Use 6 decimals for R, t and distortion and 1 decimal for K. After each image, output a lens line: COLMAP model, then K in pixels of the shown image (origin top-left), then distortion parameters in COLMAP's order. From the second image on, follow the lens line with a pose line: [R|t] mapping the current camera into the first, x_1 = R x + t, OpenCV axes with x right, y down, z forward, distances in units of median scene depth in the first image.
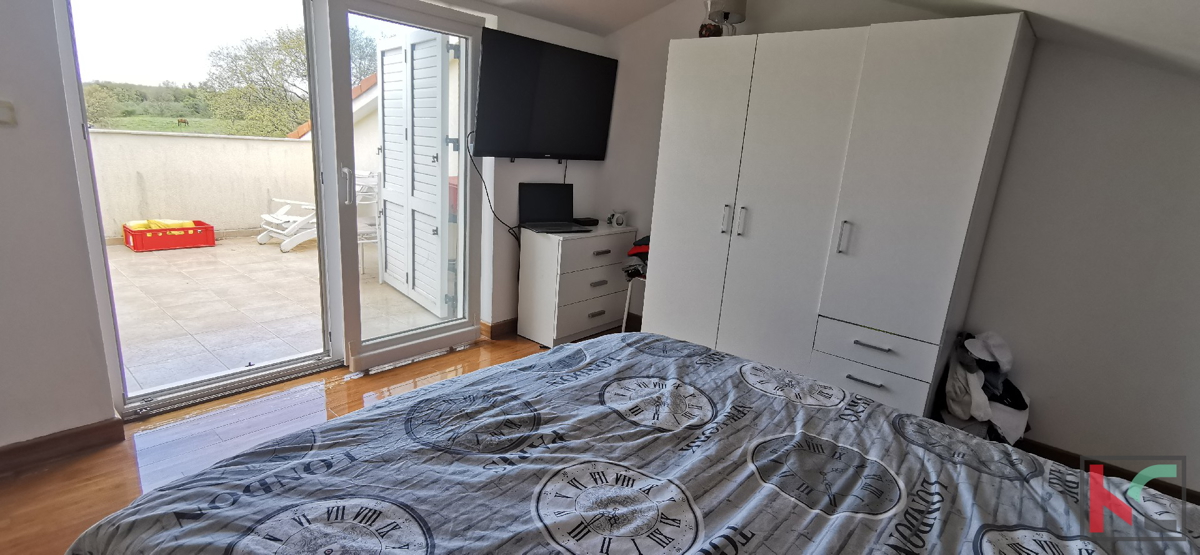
lens RADIAL K [[548.3, 0, 605.6], [0, 548.3, 273.3], [0, 0, 1]] dist [0.002514, 0.000053]
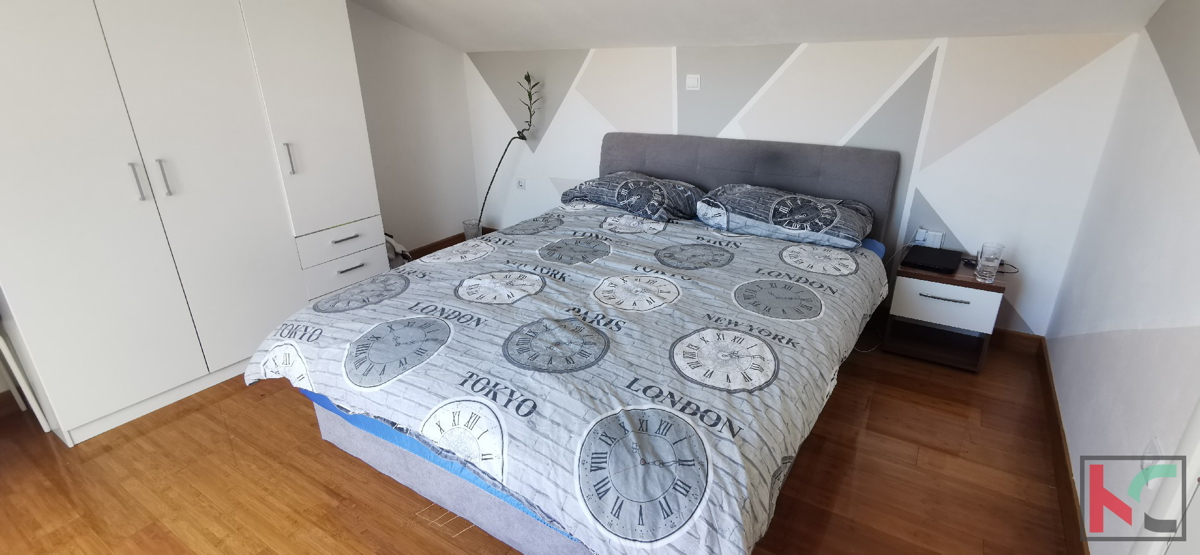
lens RADIAL K [[548.3, 0, 601.4], [0, 548.3, 275.8], [0, 0, 1]] dist [0.002514, 0.000053]
pose [[-0.141800, -0.428852, 0.892177, -0.632066], [0.234150, 0.861176, 0.451165, -0.188219], [-0.961804, 0.272879, -0.021699, 0.455164]]
